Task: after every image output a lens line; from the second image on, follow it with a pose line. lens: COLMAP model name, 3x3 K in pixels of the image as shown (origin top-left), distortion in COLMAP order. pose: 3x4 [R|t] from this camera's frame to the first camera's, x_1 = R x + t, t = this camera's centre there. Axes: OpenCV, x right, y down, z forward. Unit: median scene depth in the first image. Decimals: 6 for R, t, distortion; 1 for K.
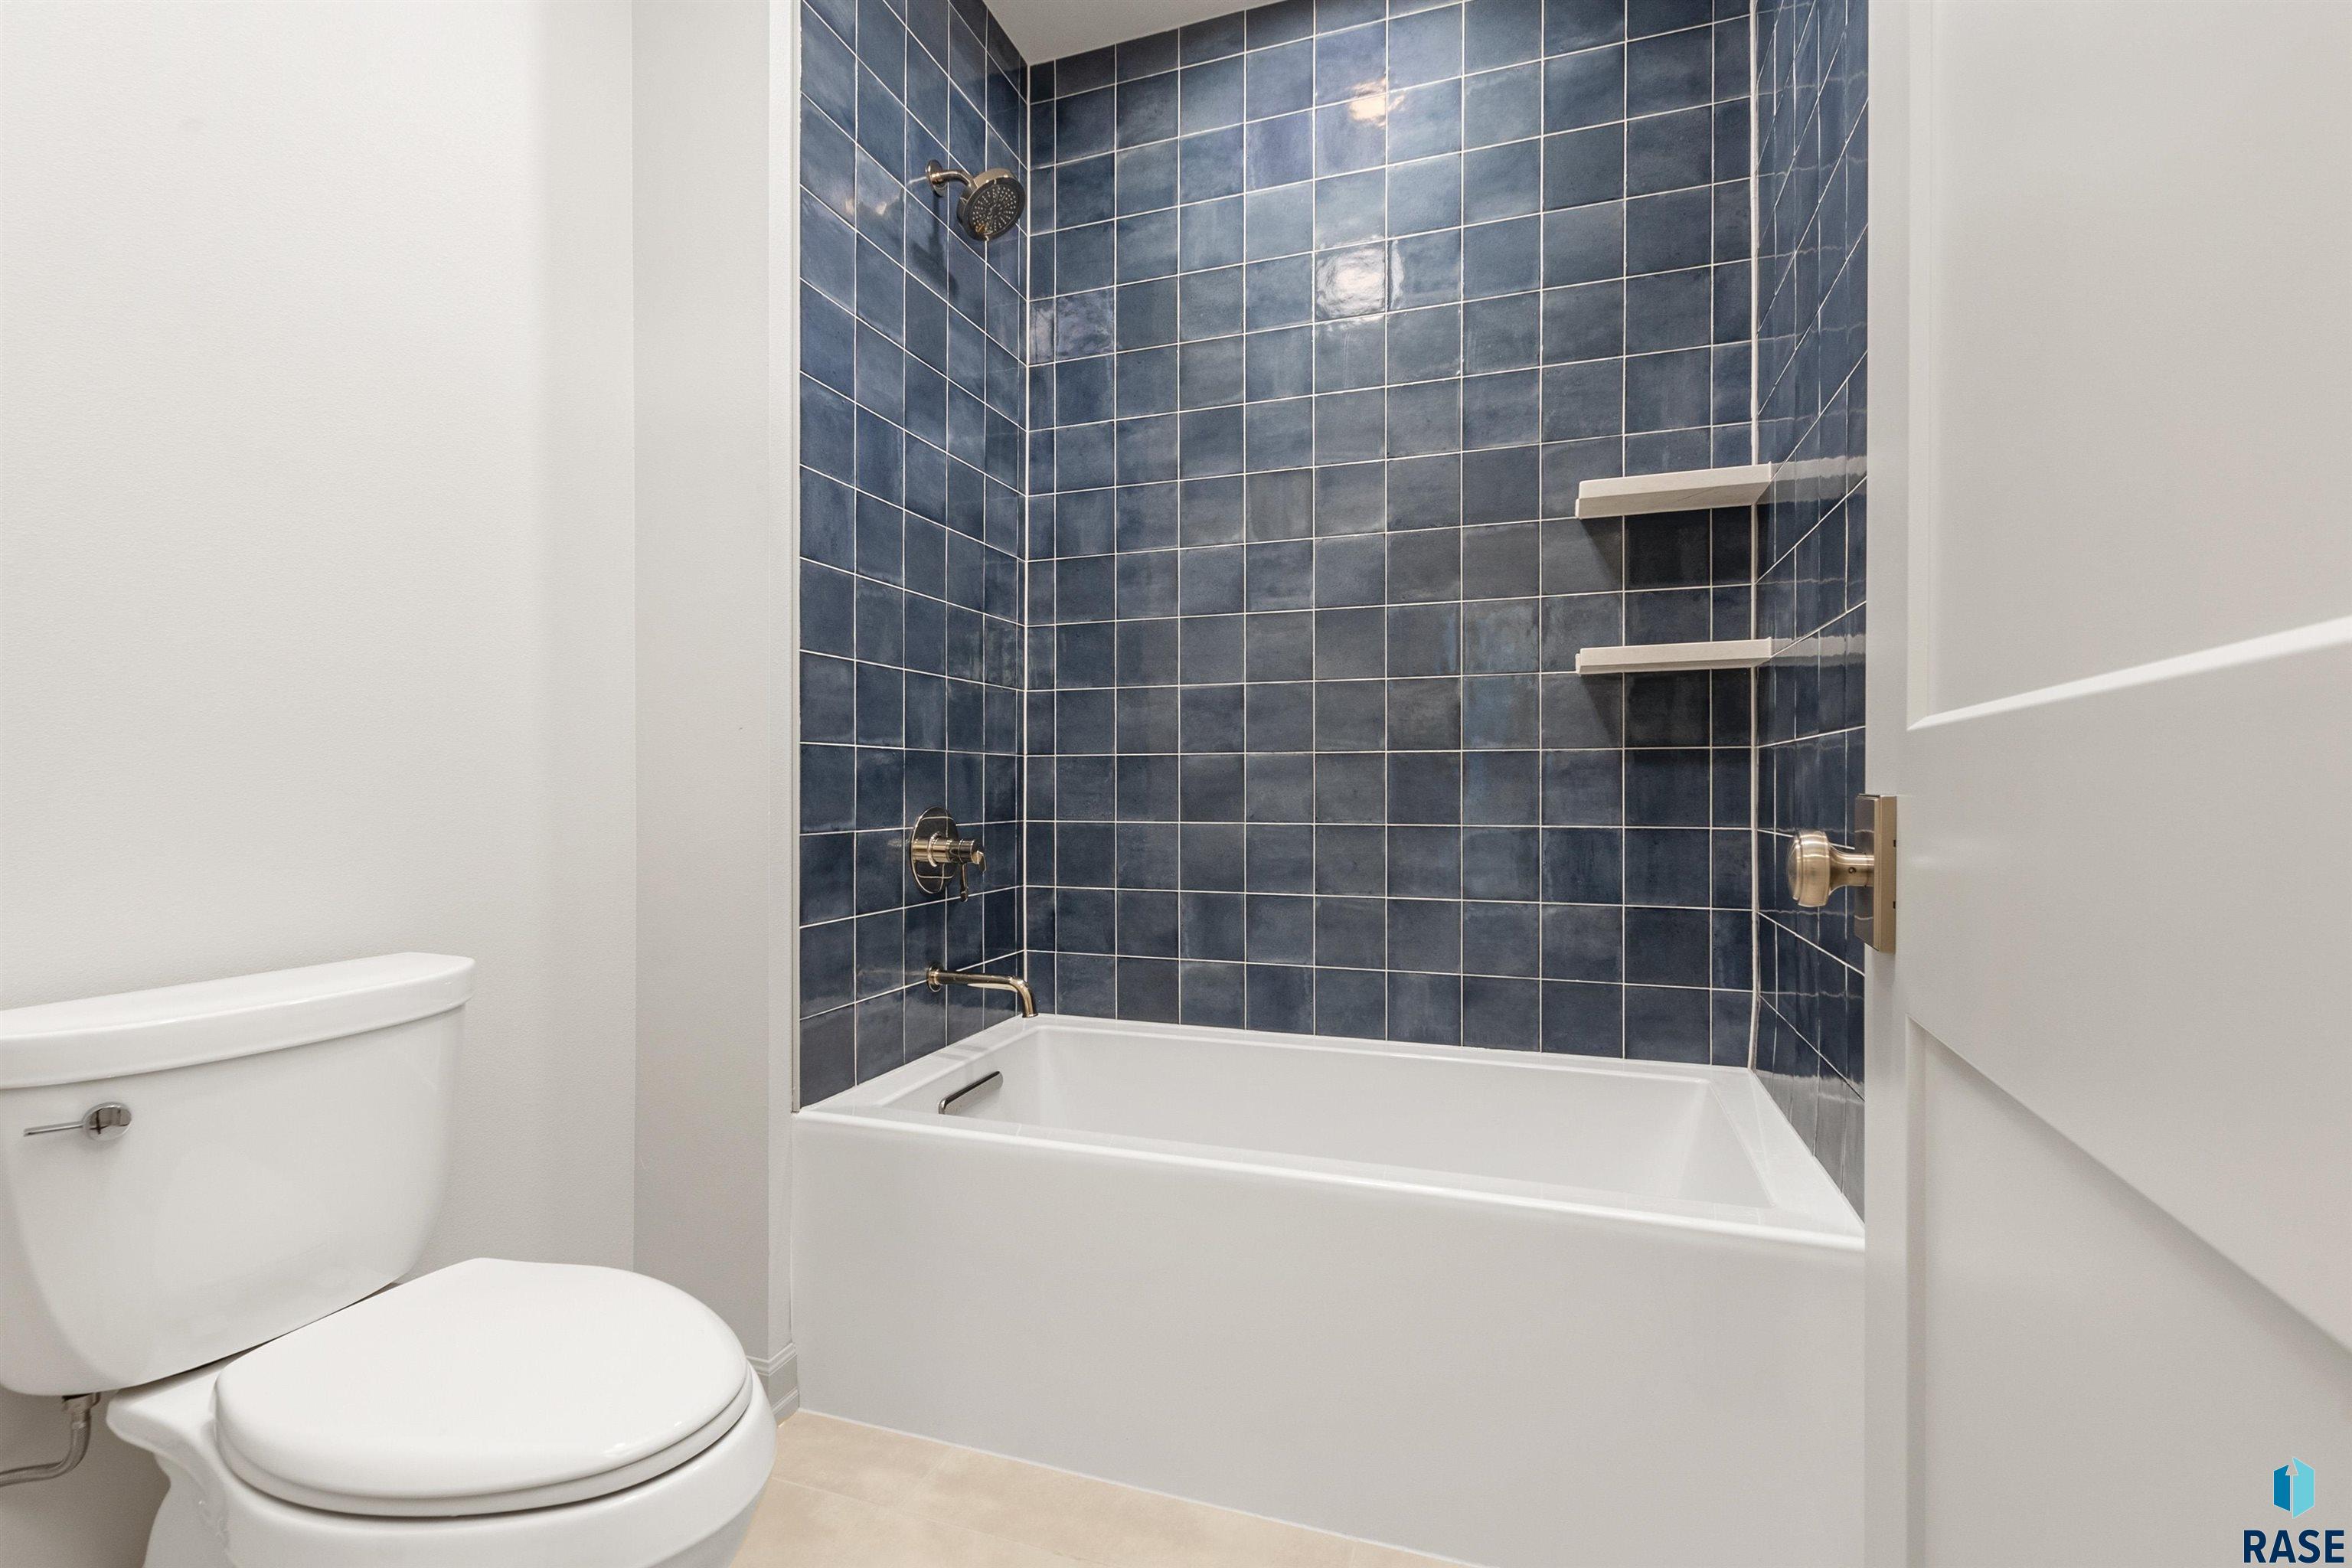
lens RADIAL K [[1072.5, 0, 1176.8], [0, 1072.5, 786.4], [0, 0, 1]] dist [0.001985, -0.000404]
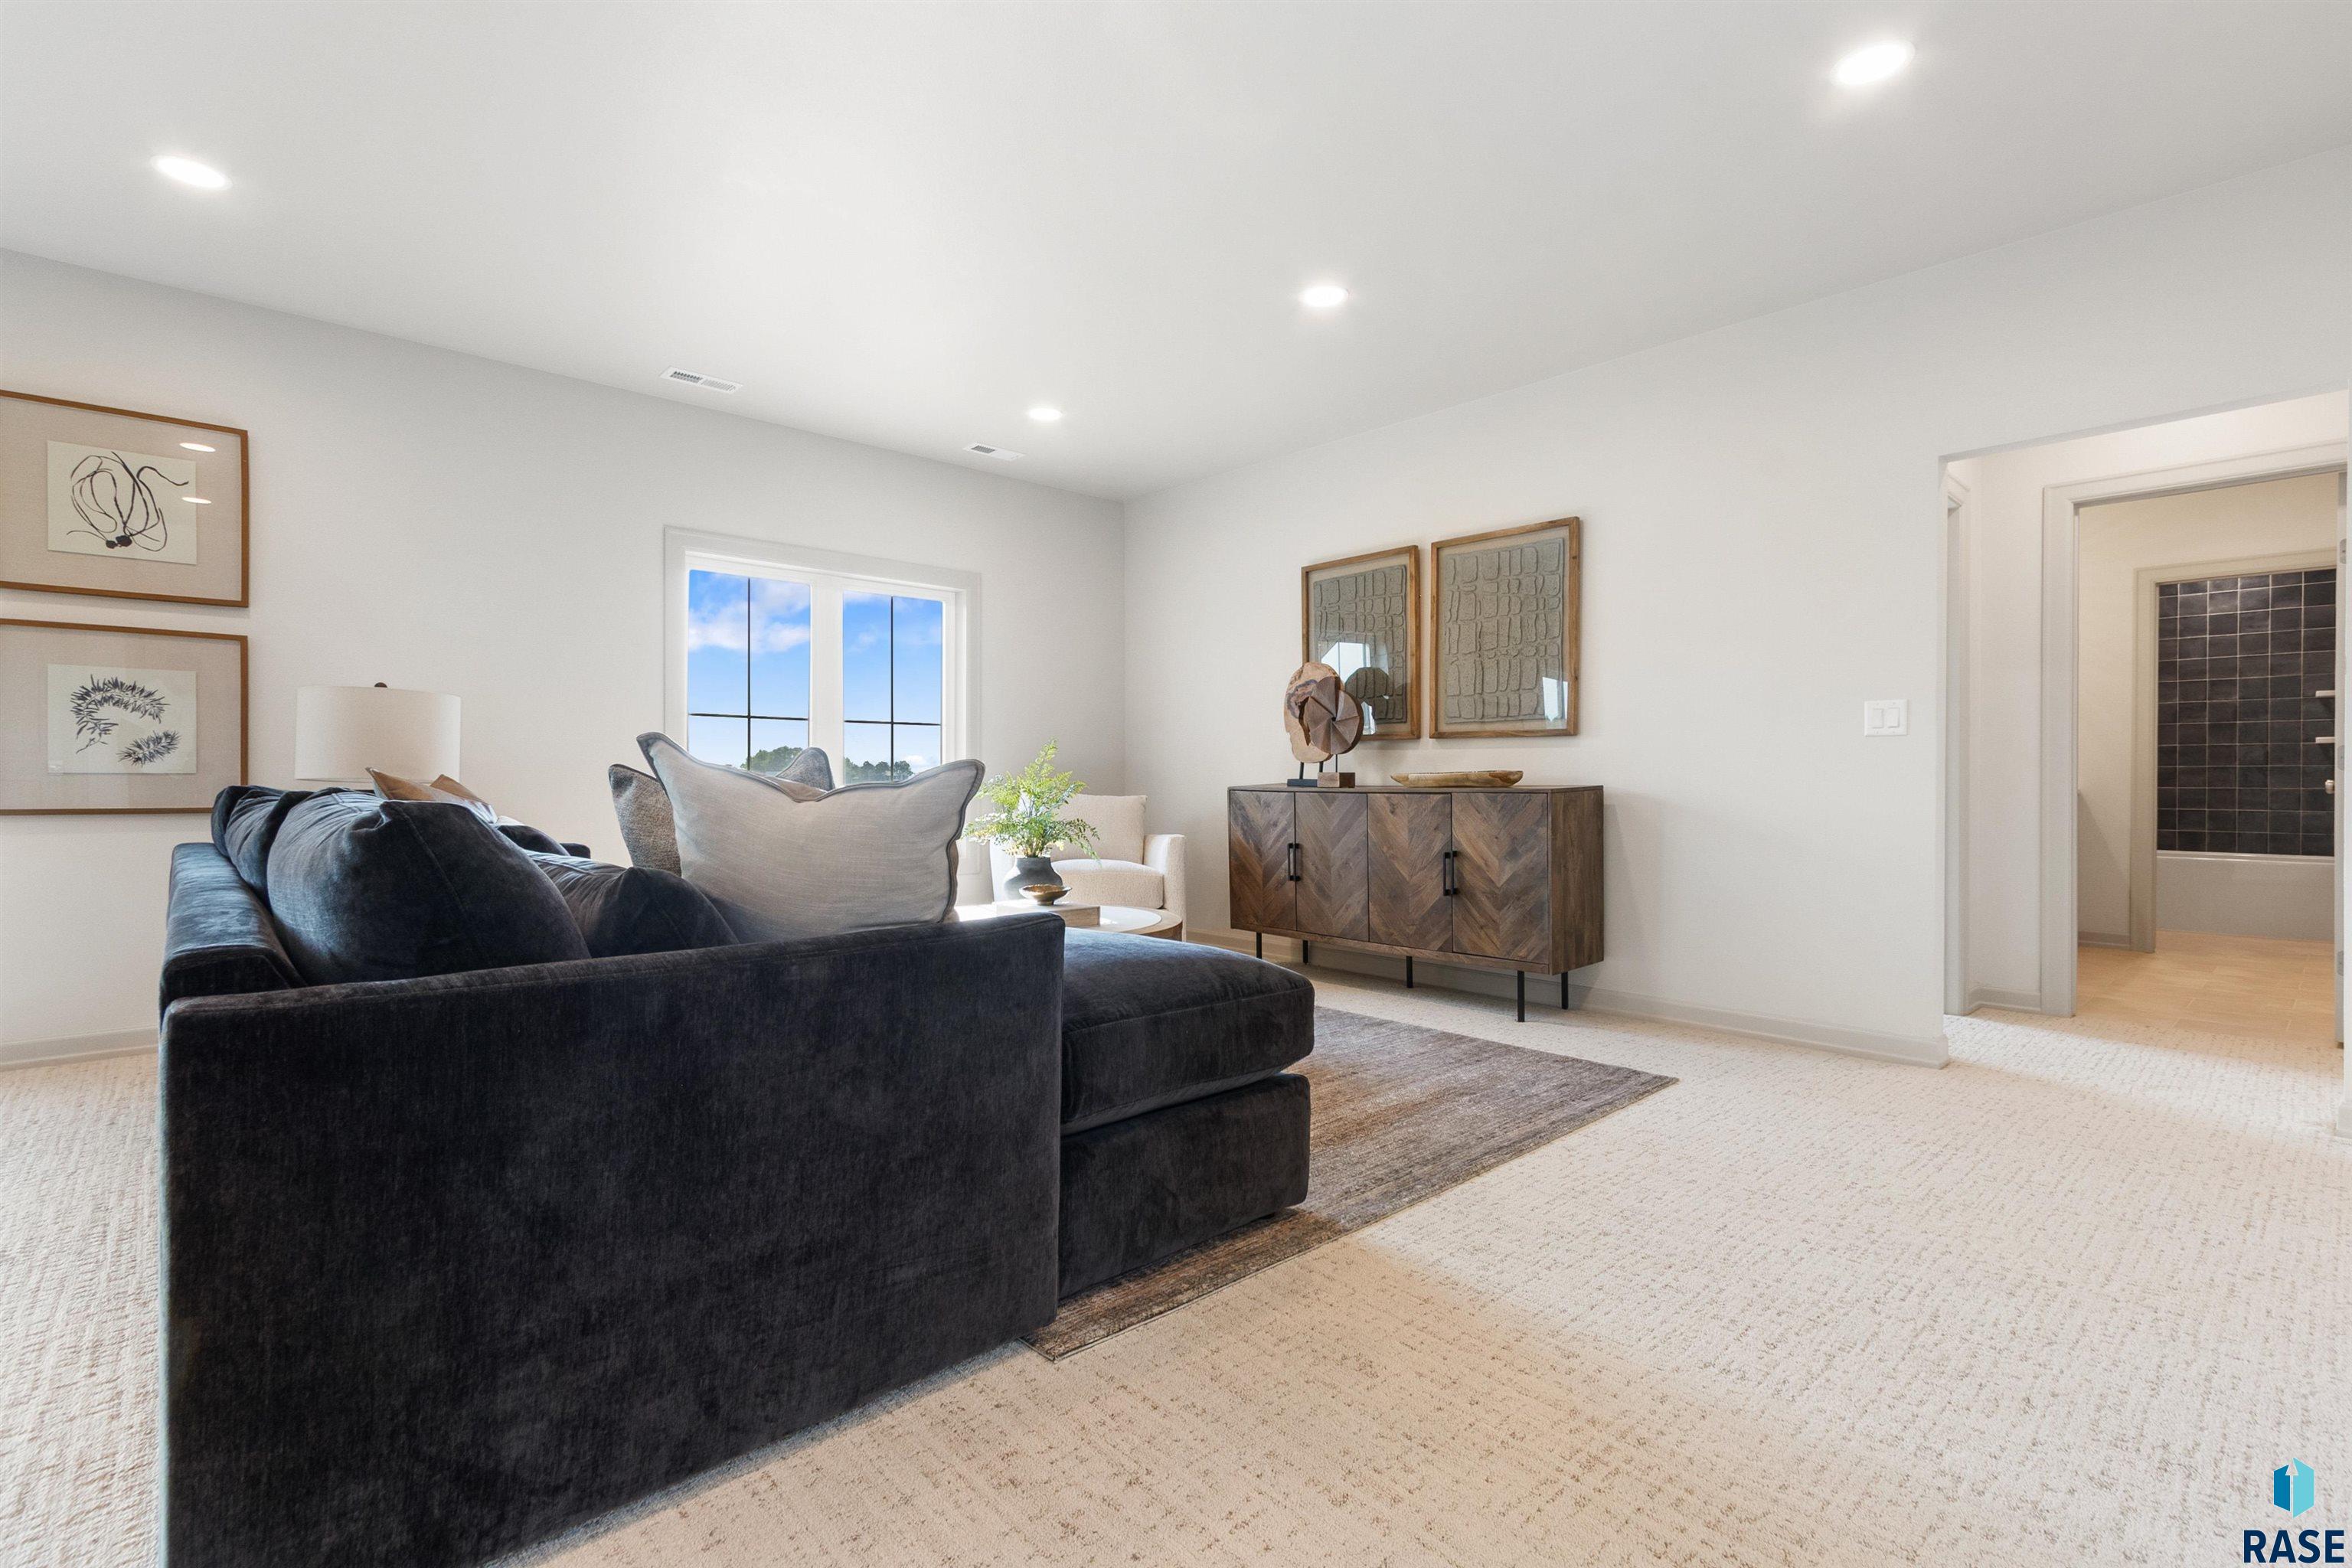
lens RADIAL K [[1072.5, 0, 1171.1], [0, 1072.5, 778.3], [0, 0, 1]] dist [0.001985, -0.000404]
pose [[0.855074, 0.003947, -0.518491, -0.861506], [-0.003938, 0.999992, 0.001117, 0.013660], [0.518491, 0.001086, 0.855082, -3.387813]]
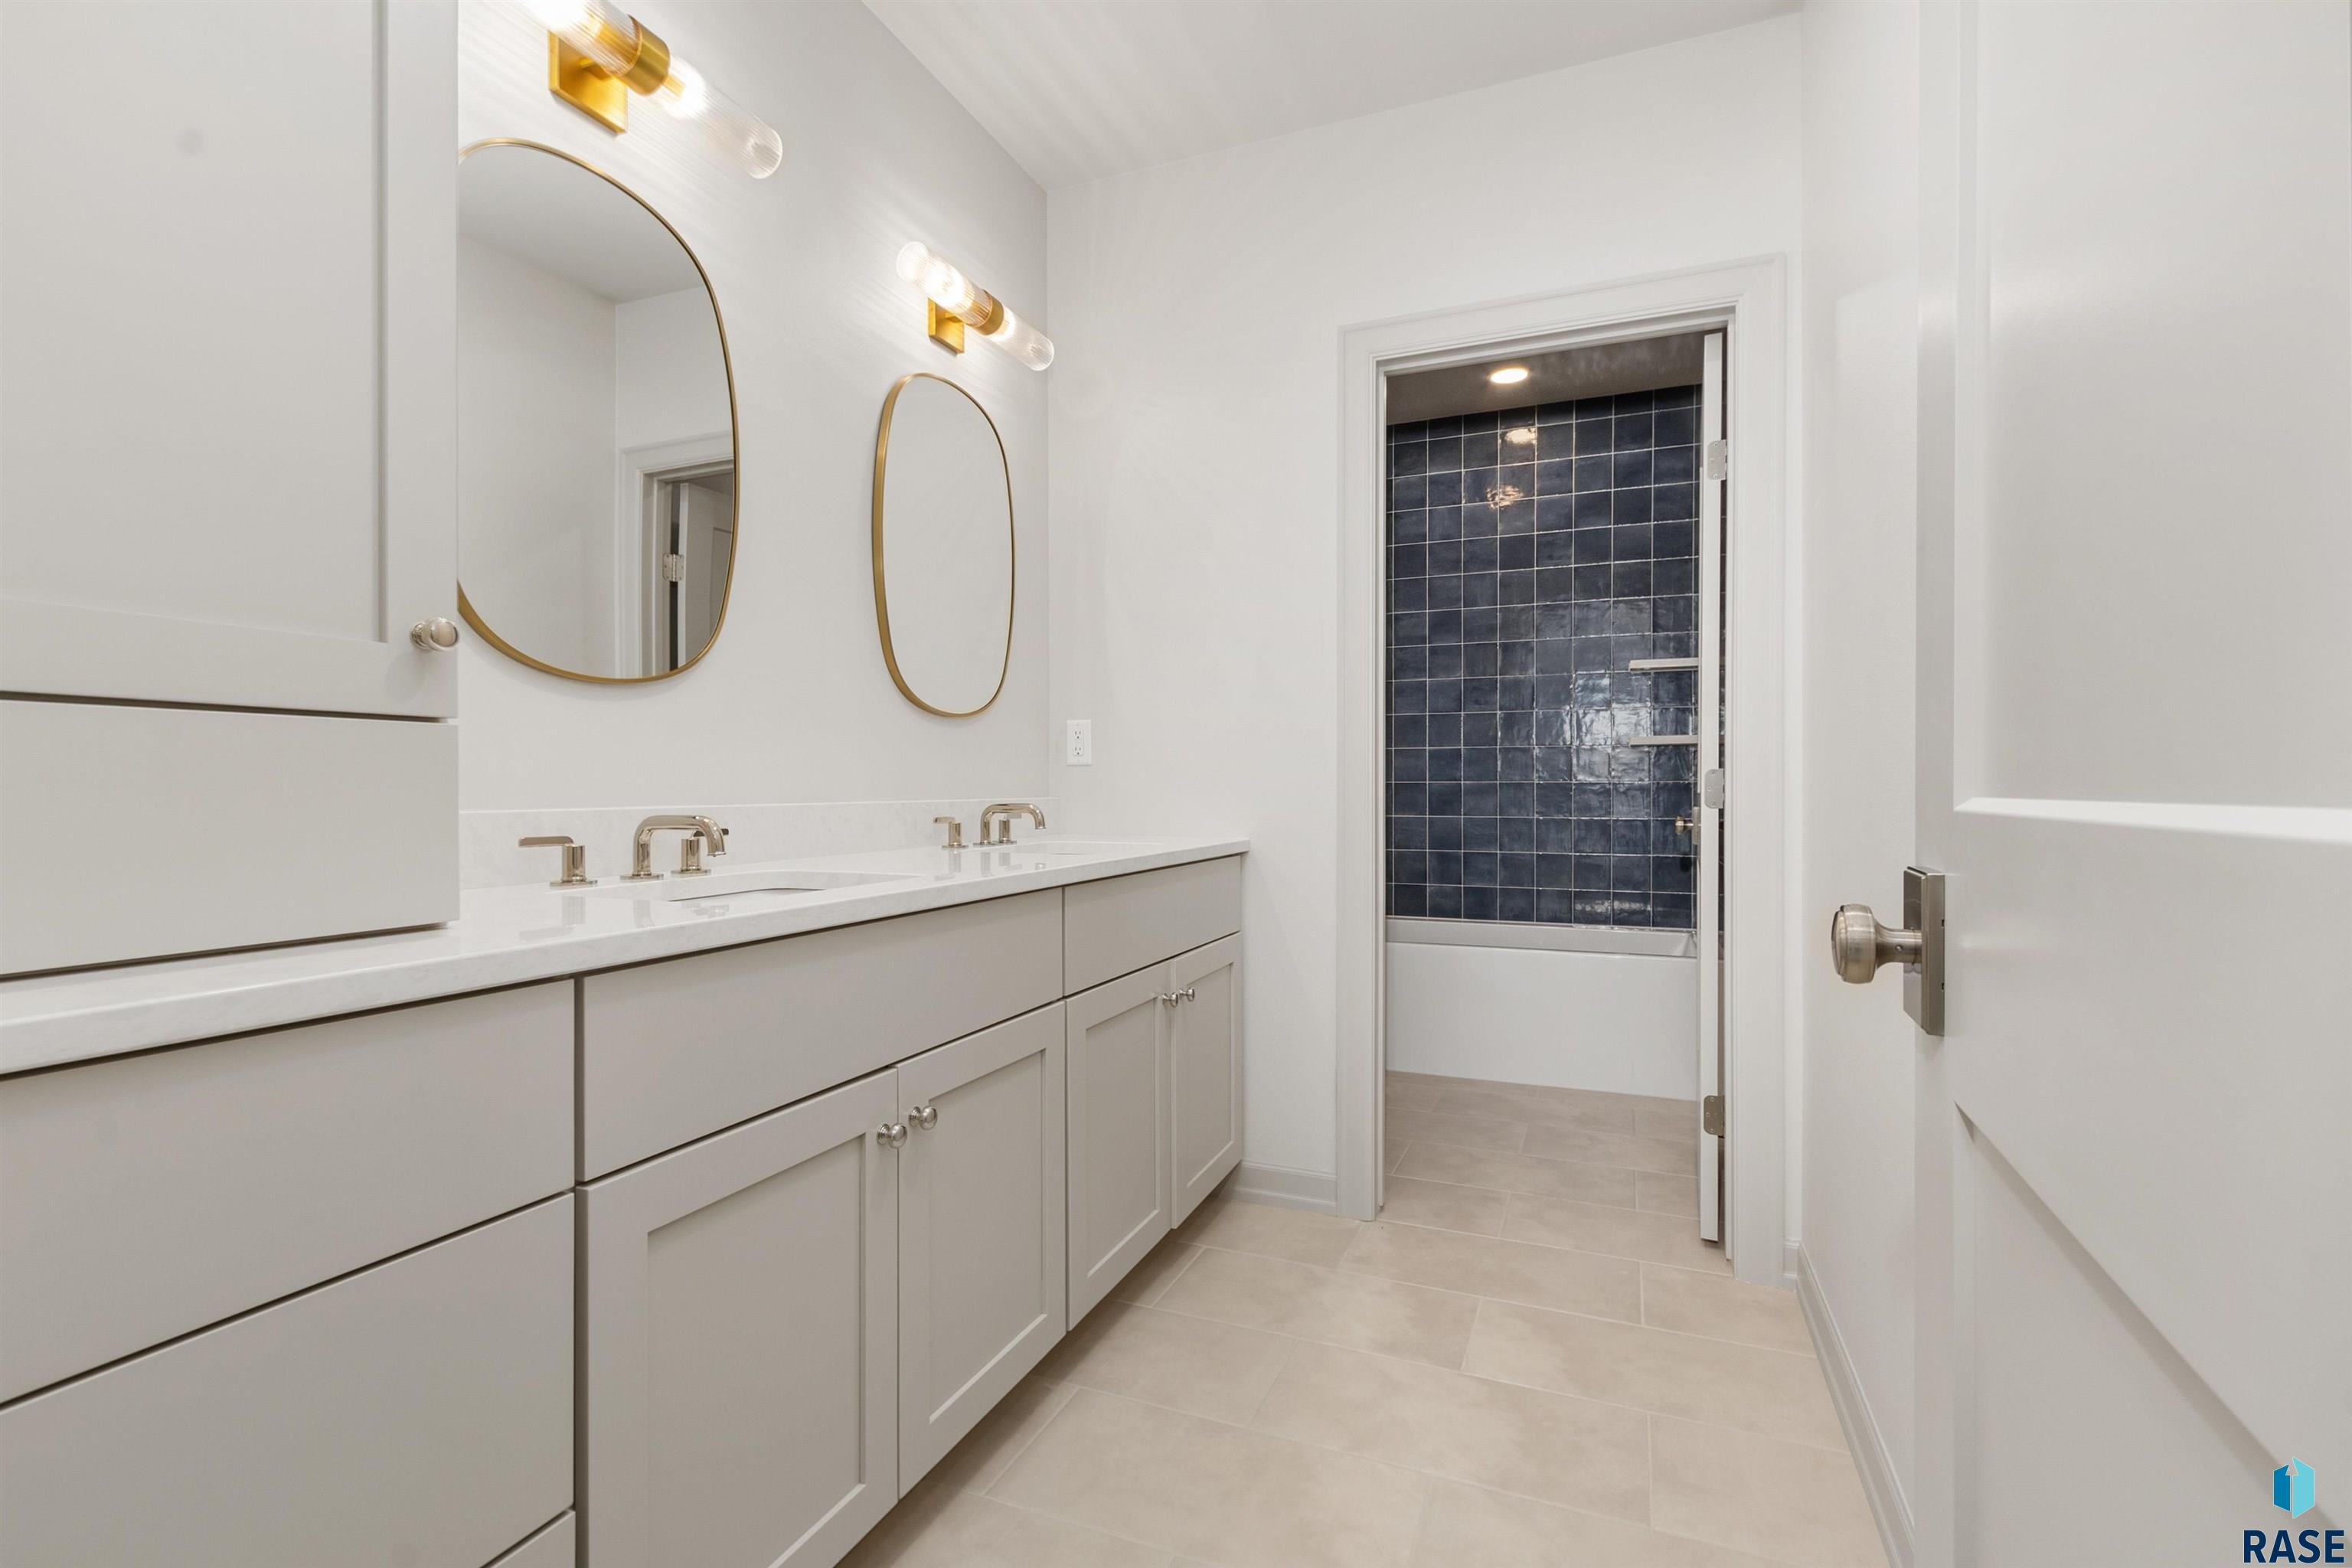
lens RADIAL K [[1072.5, 0, 1177.1], [0, 1072.5, 781.8], [0, 0, 1]] dist [0.001985, -0.000404]
pose [[0.995238, 0.001650, -0.097457, -0.274666], [-0.002115, 0.999987, -0.004669, -0.020078], [0.097448, 0.004853, 0.995229, -1.063591]]
